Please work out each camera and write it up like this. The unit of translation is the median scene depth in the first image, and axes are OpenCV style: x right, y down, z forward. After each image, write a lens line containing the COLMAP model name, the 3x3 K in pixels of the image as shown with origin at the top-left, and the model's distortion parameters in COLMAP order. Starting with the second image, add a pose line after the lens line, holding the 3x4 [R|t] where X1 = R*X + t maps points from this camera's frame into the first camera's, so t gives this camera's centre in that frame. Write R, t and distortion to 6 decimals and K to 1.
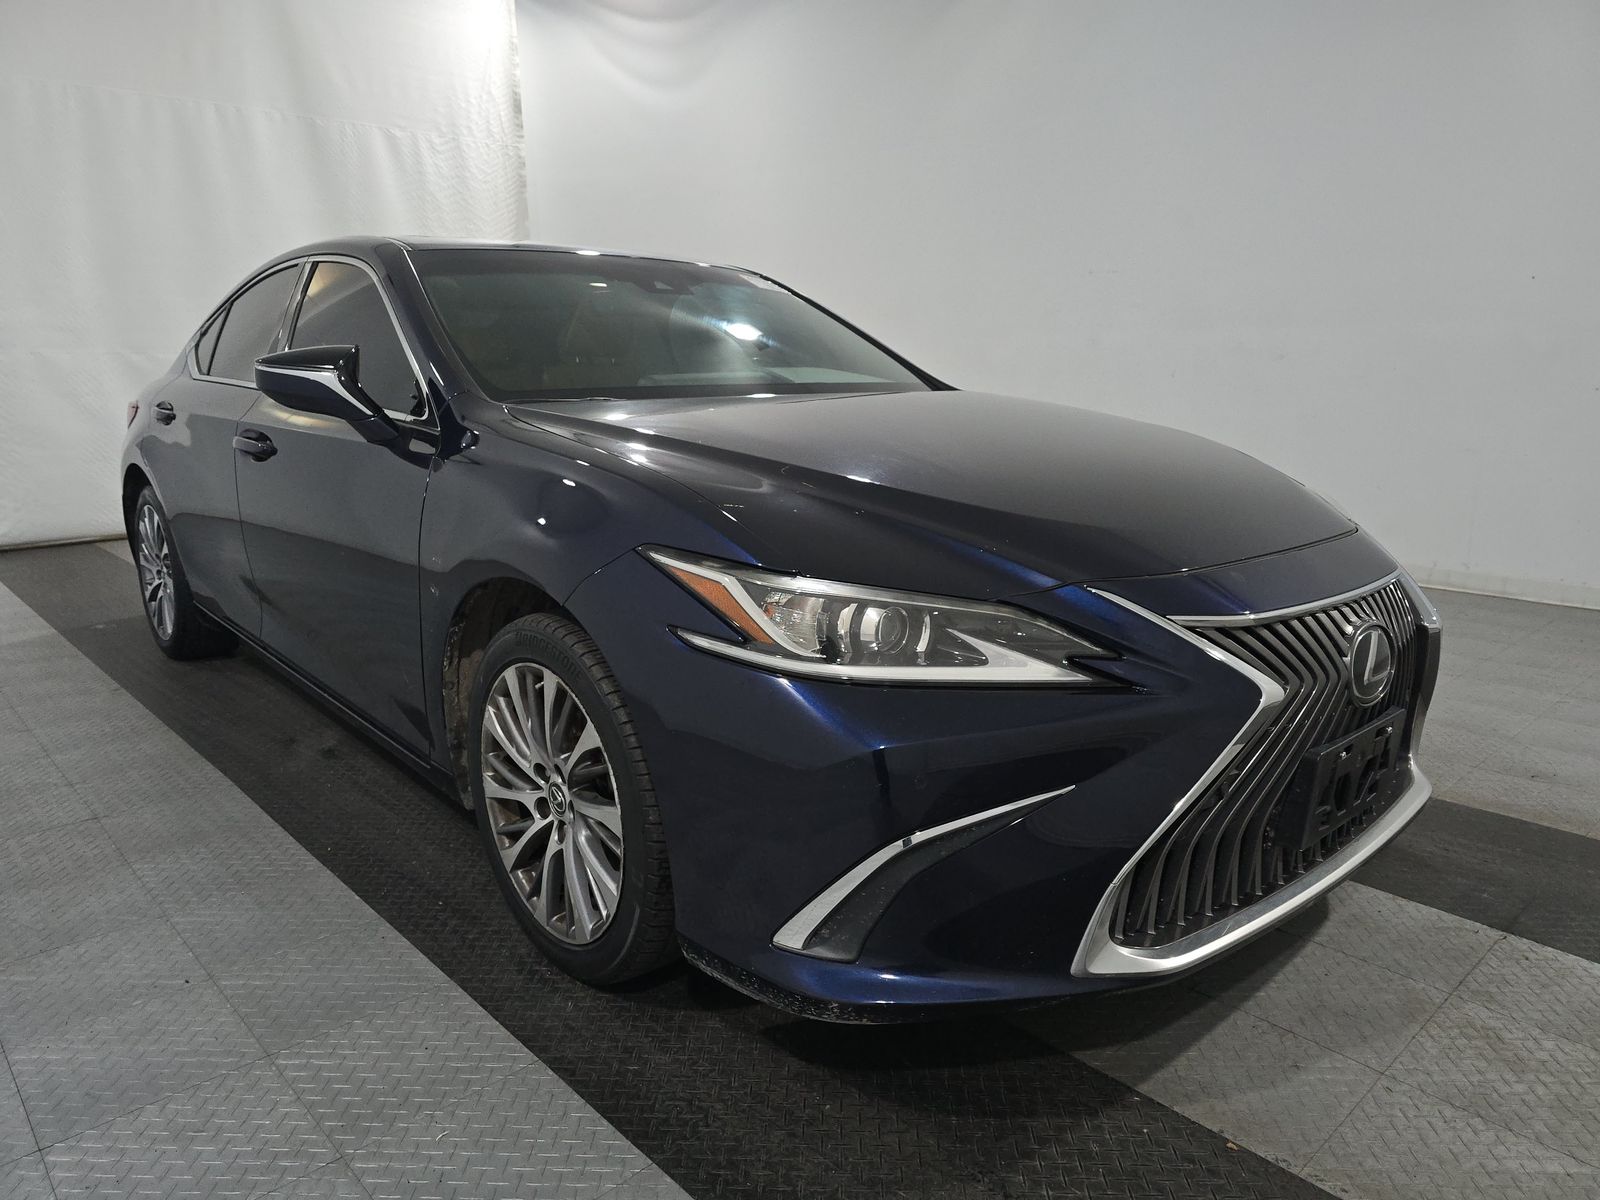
lens RADIAL K [[1074.2, 0, 793.9], [0, 1074.2, 596.7], [0, 0, 1]] dist [0.004634, -0.008591]
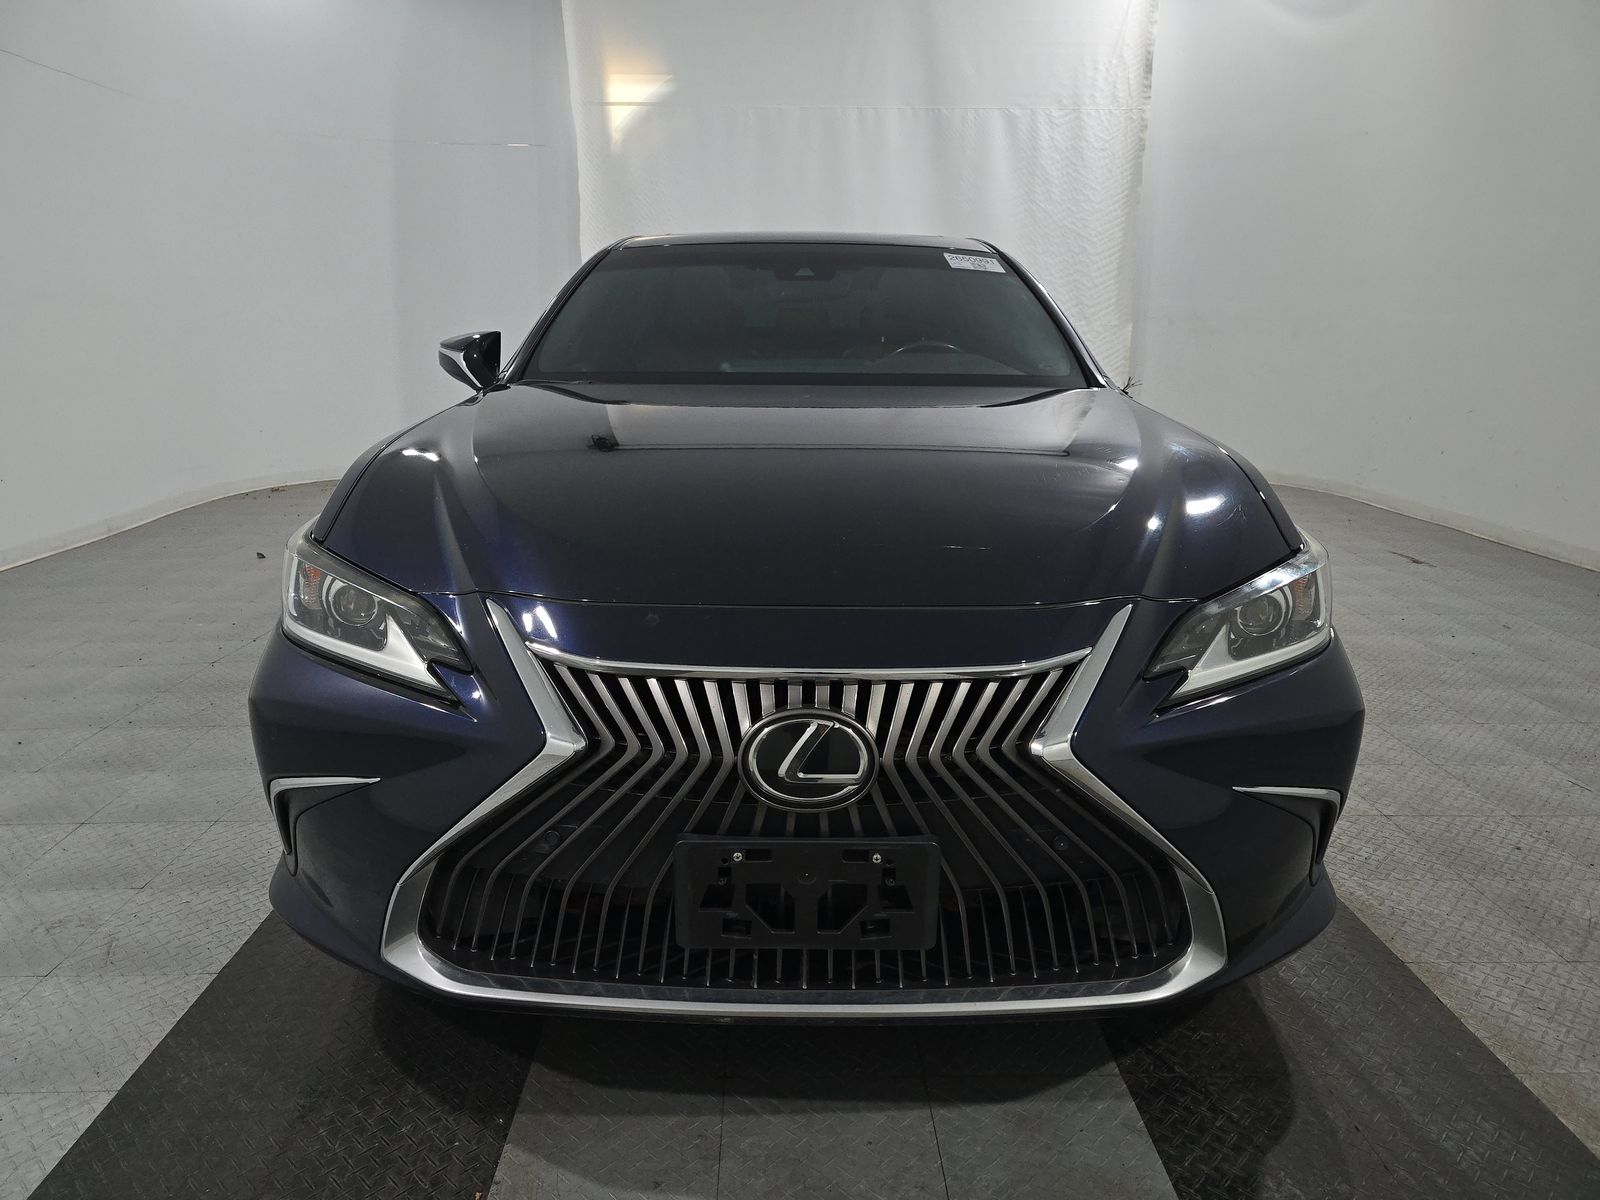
lens RADIAL K [[1074.2, 0, 793.5], [0, 1074.2, 598.1], [0, 0, 1]] dist [0.004634, -0.008591]
pose [[0.748504, 0.167224, -0.641699, 0.209632], [-0.146023, 0.985493, 0.086487, -0.025389], [0.646853, 0.028967, 0.762065, 0.079675]]
